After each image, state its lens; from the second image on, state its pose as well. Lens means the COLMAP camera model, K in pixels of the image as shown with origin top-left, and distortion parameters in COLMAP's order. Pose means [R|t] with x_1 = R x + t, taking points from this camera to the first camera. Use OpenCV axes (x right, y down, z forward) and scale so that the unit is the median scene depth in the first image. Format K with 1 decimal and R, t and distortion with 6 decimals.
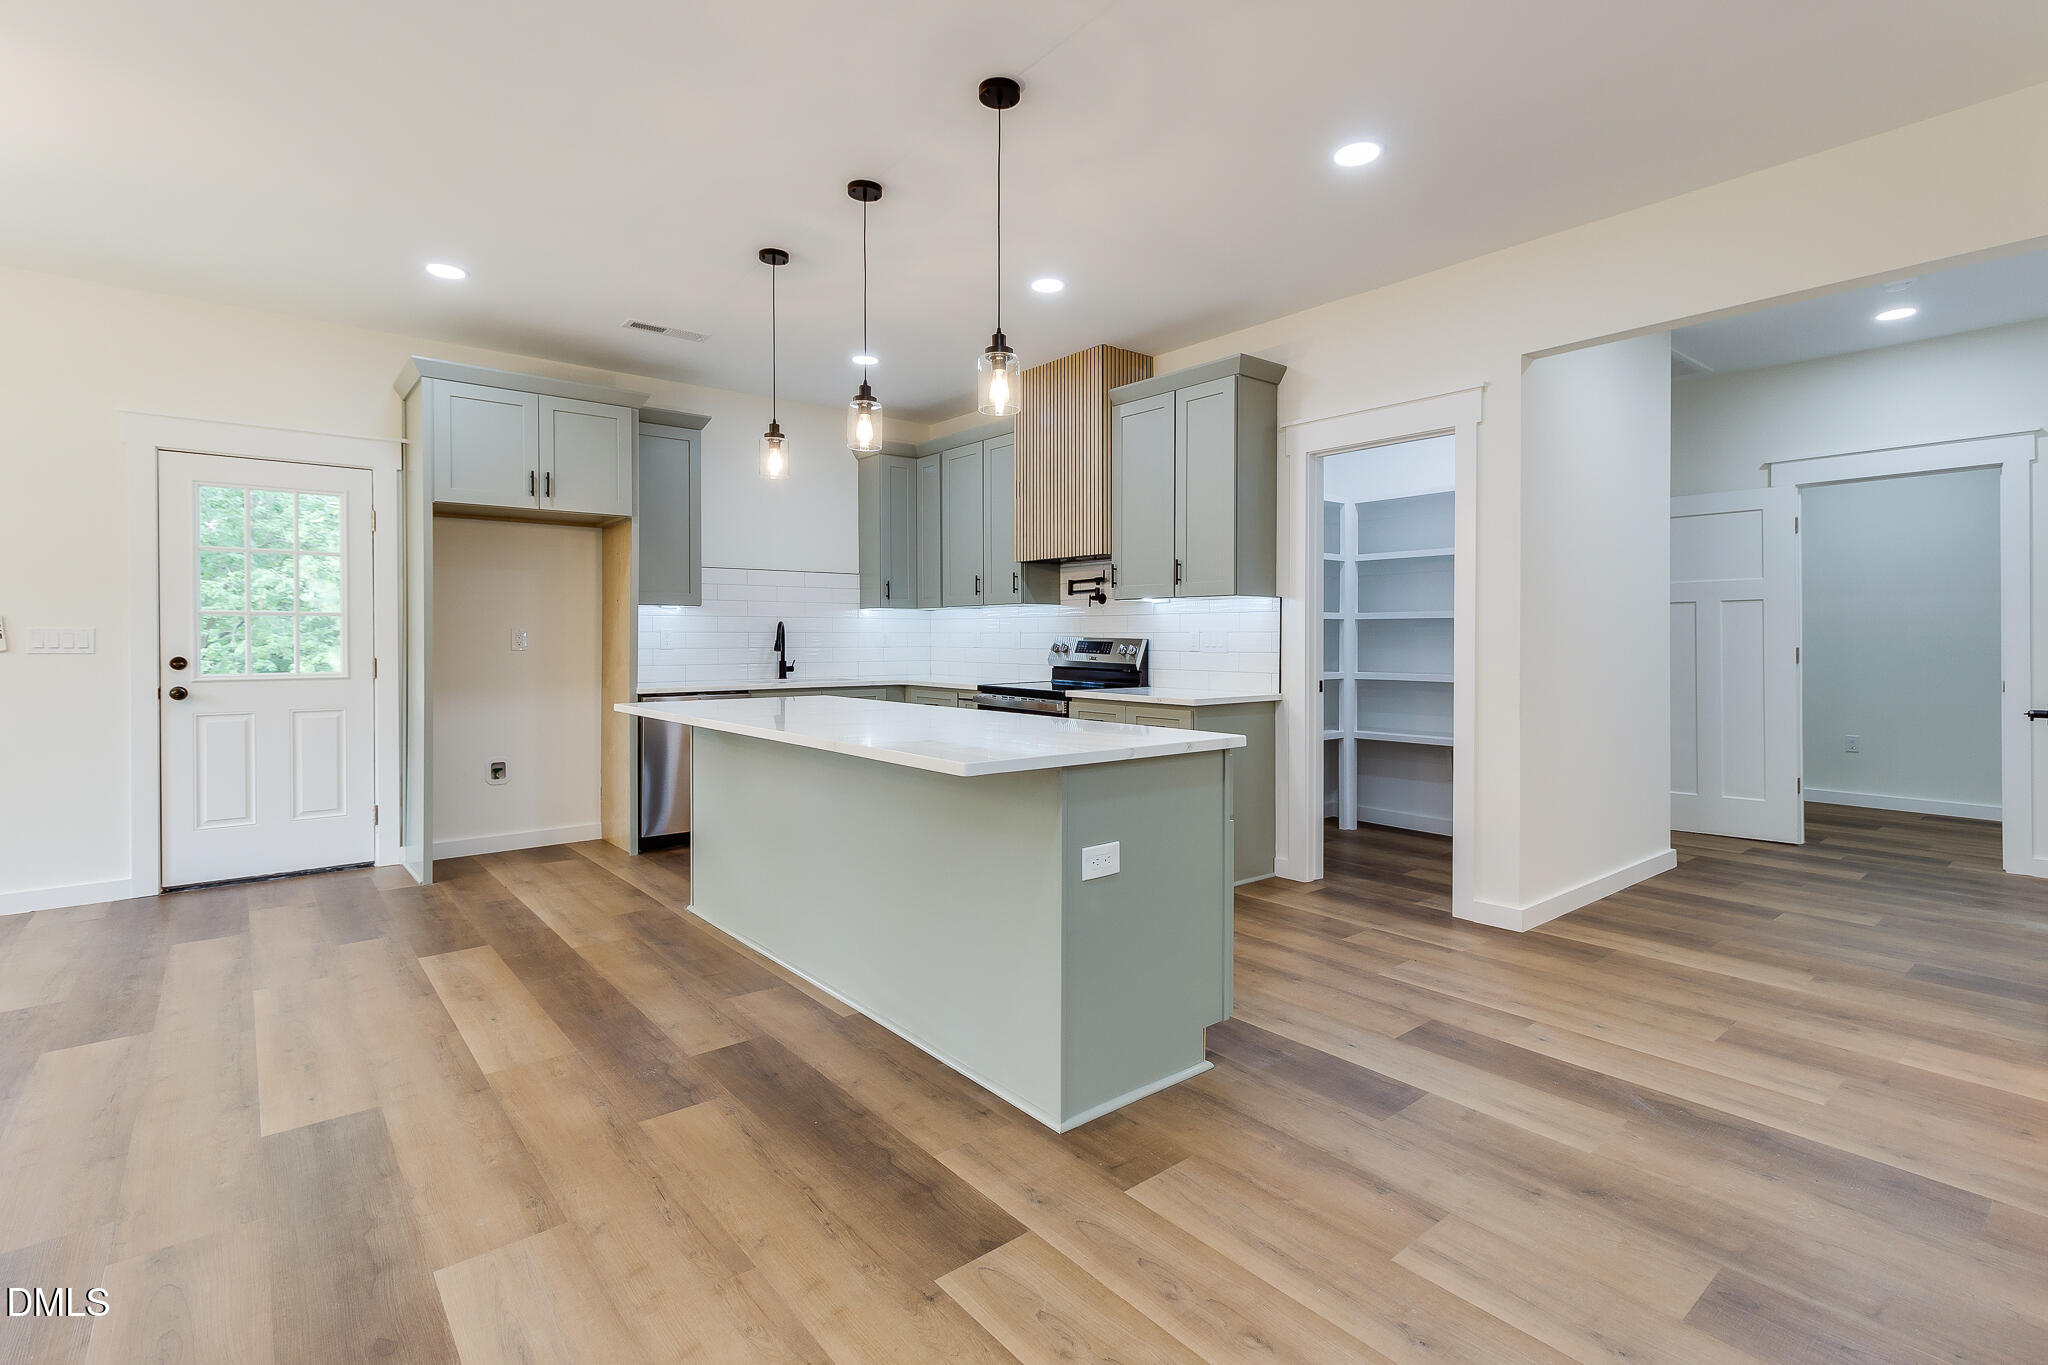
lens RADIAL K [[956.3, 0, 1036.8], [0, 956.3, 649.4], [0, 0, 1]] dist [0.007173, -0.002550]
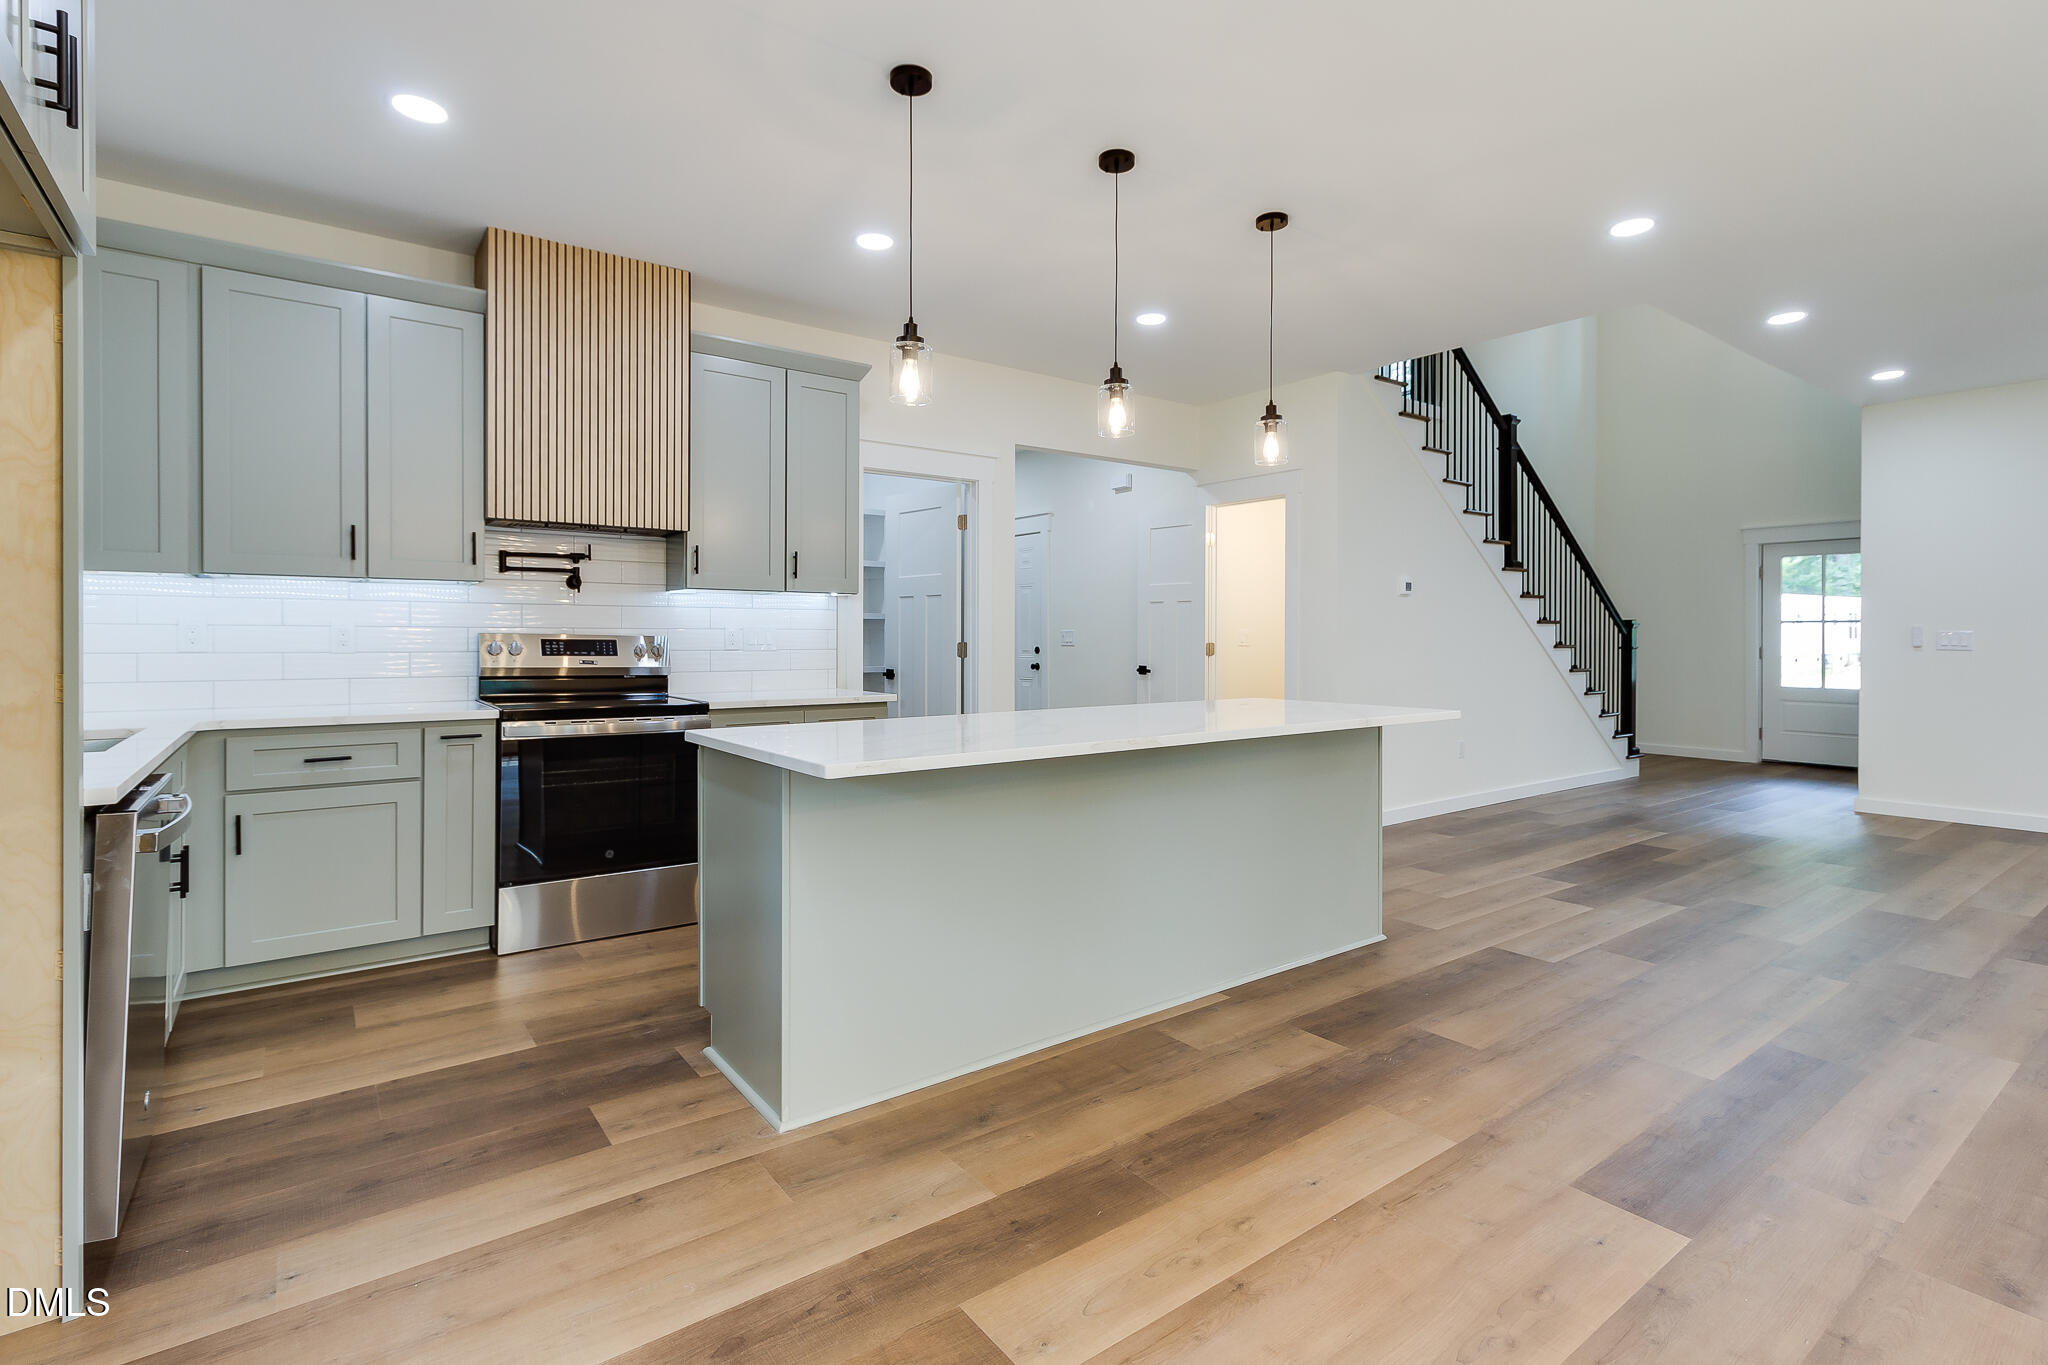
lens RADIAL K [[956.3, 0, 1040.2], [0, 956.3, 641.7], [0, 0, 1]] dist [0.007173, -0.002550]
pose [[0.052650, -0.005623, 0.998597, -0.956064], [0.007715, 0.999957, 0.005224, -0.011212], [-0.998583, 0.007430, 0.052691, 0.870622]]
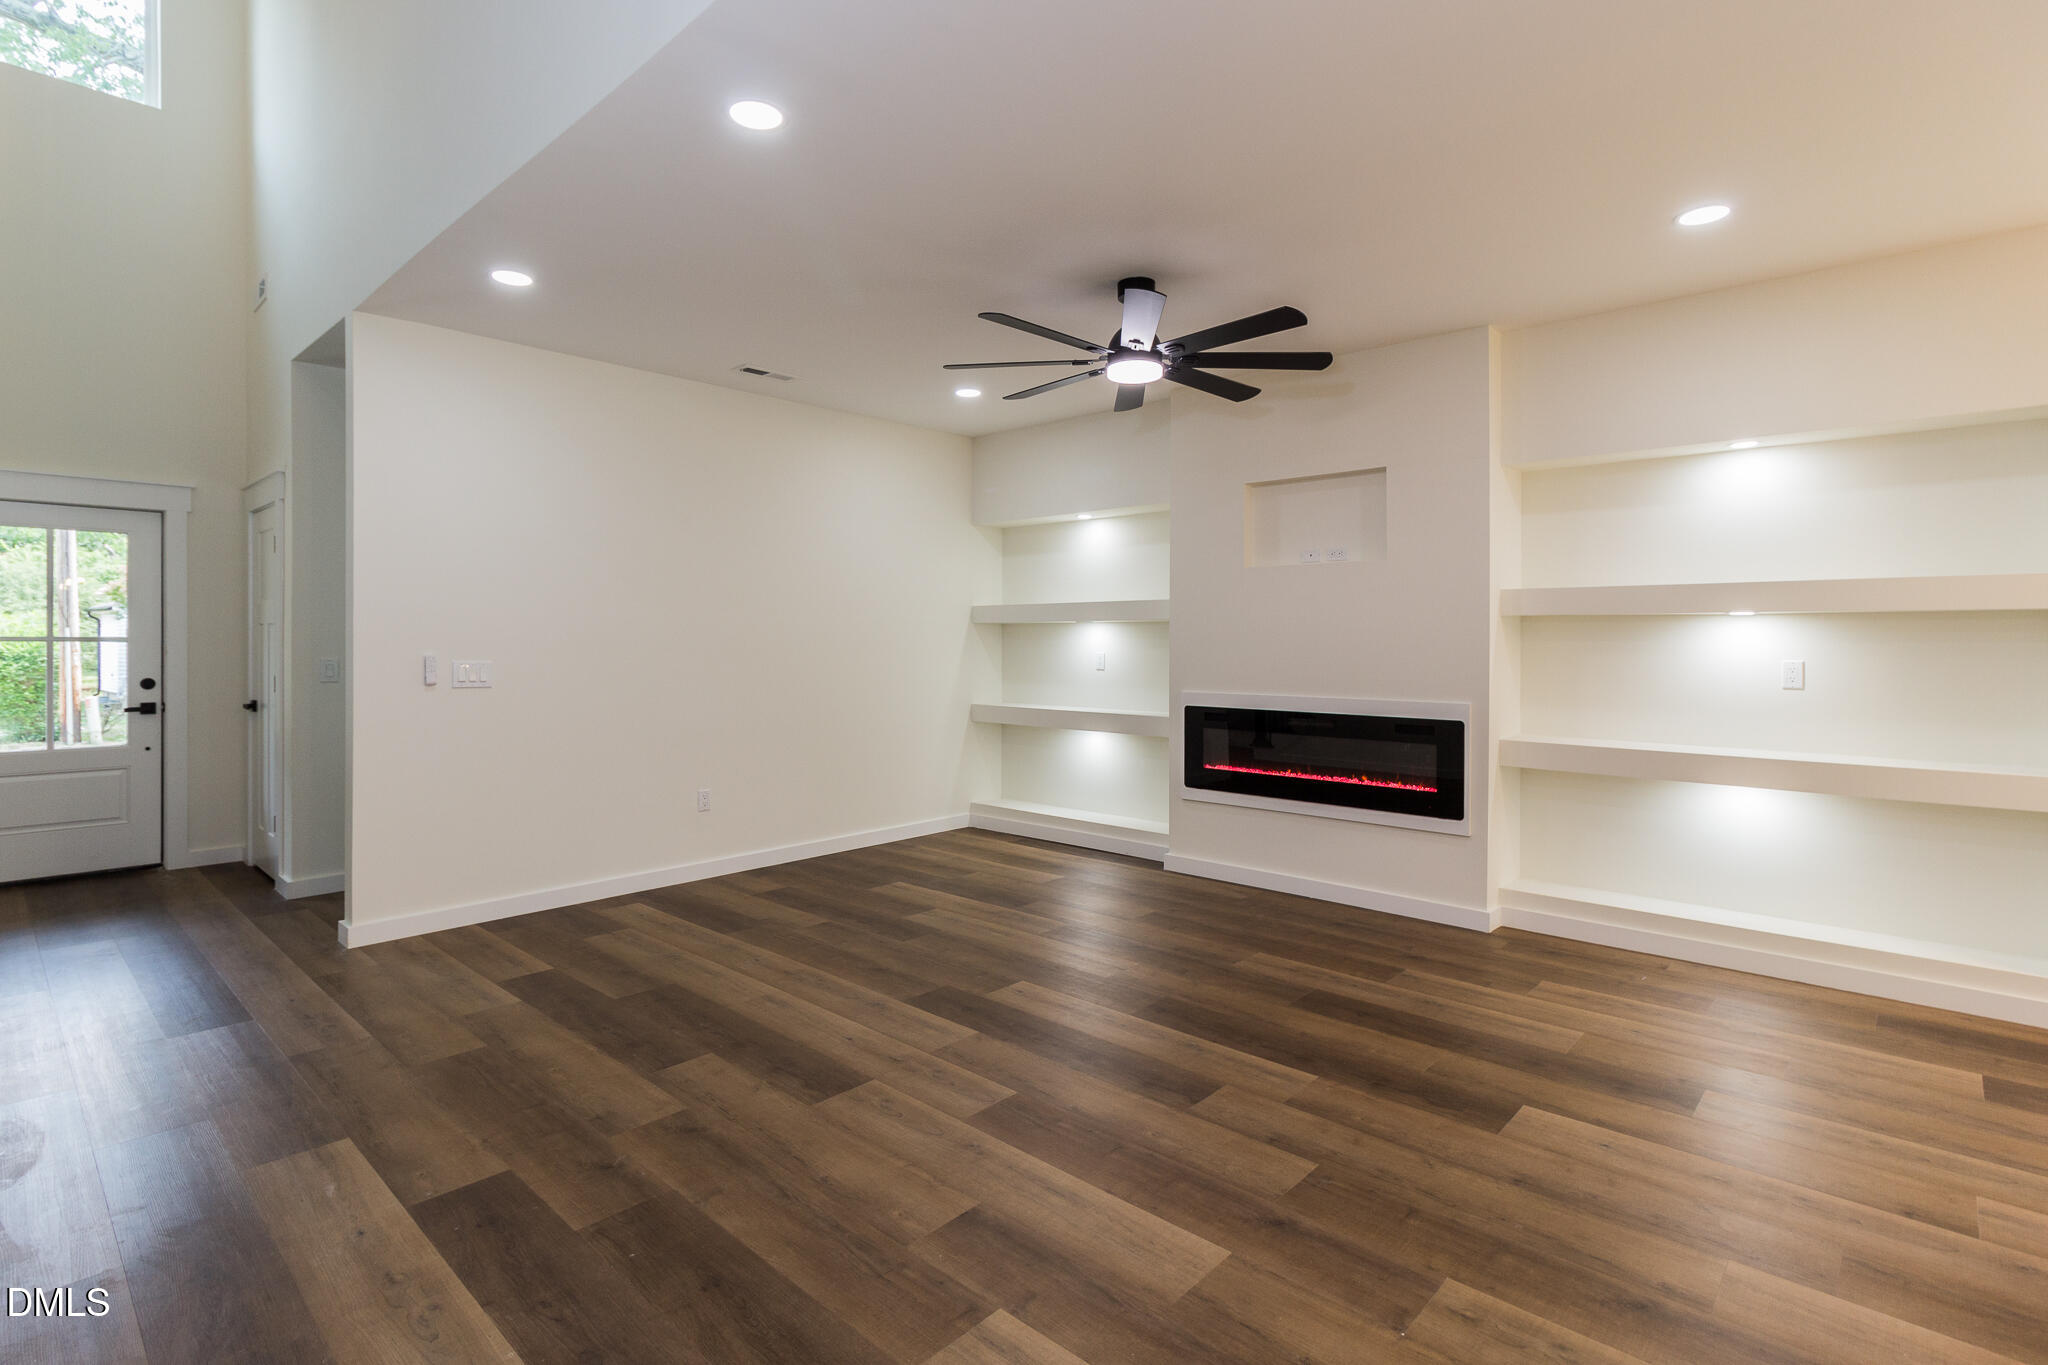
lens RADIAL K [[981.2, 0, 1020.0], [0, 981.2, 674.8], [0, 0, 1]] dist [-0.001719, 0.001051]
pose [[-0.992449, 0.004880, -0.122558, 0.202605], [-0.000599, 0.999004, 0.044626, -0.045205], [0.122654, 0.044362, -0.991458, 0.683556]]
